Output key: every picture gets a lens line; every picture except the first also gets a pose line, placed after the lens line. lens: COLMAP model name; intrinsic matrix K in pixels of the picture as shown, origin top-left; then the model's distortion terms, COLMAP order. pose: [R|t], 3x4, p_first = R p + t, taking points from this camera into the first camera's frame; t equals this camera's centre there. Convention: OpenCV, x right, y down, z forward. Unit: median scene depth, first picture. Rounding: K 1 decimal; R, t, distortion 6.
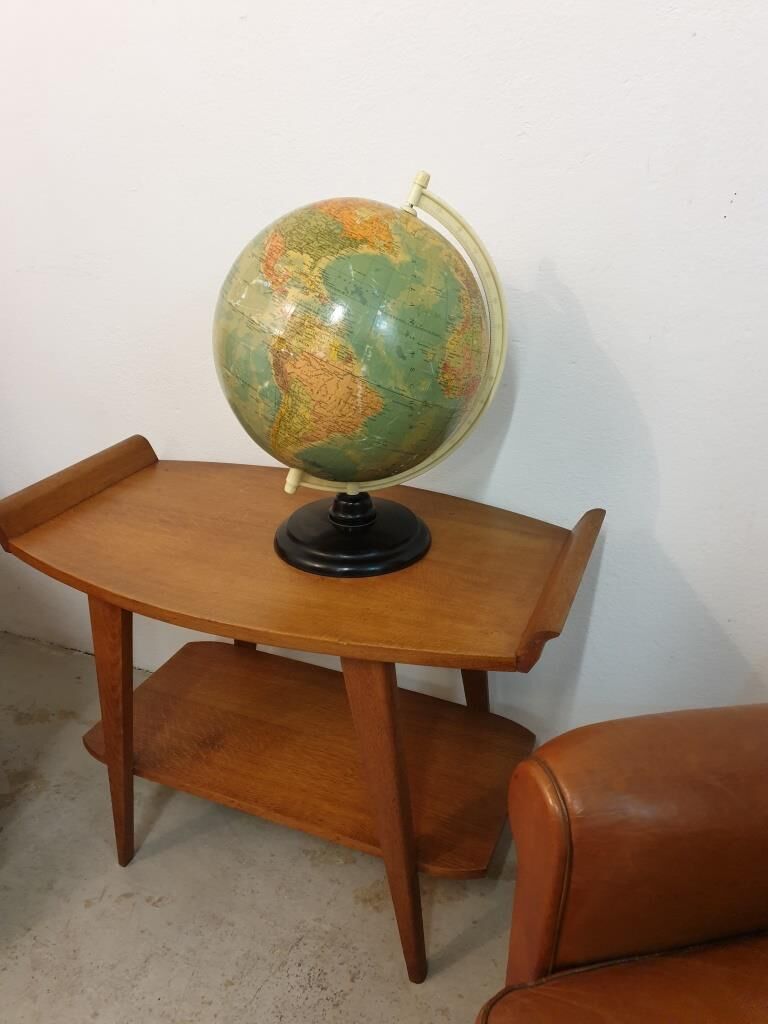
lens RADIAL K [[939.5, 0, 383.7], [0, 939.5, 538.1], [0, 0, 1]] dist [-0.002866, -0.000149]
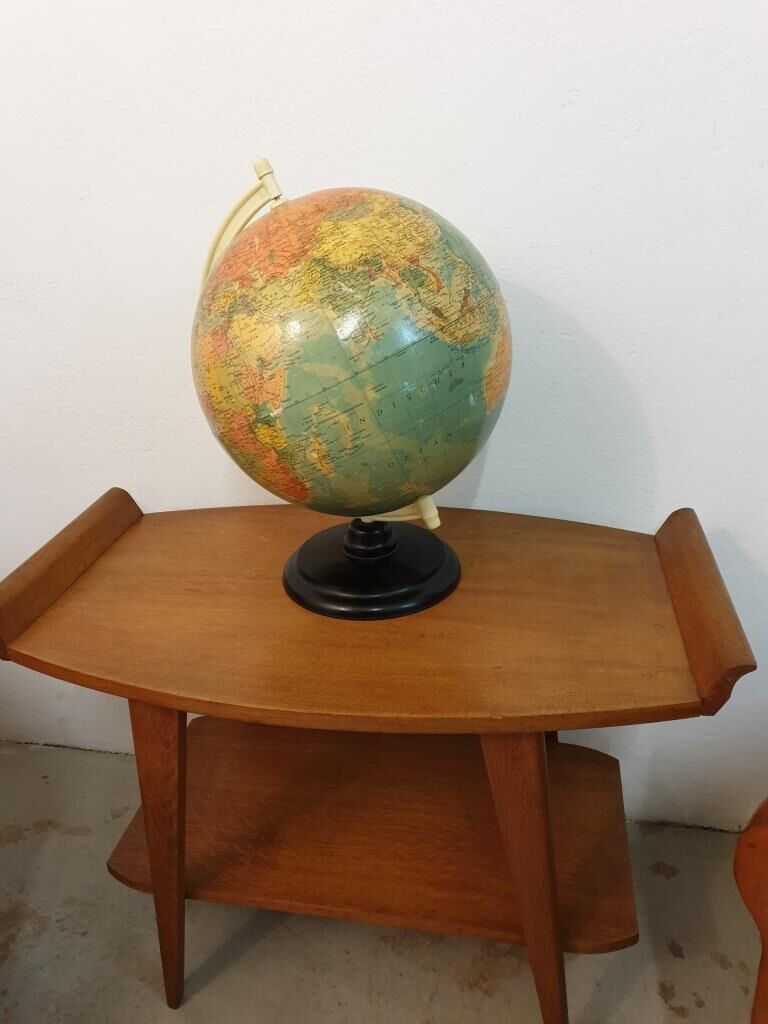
lens RADIAL K [[925.7, 0, 384.0], [0, 925.7, 512.0], [0, 0, 1]] dist [0.009678, 0.021784]
pose [[0.973017, -0.131692, 0.189462, -0.201443], [0.134160, 0.990960, -0.000203, -0.059888], [-0.187723, 0.025616, 0.981888, 0.153393]]
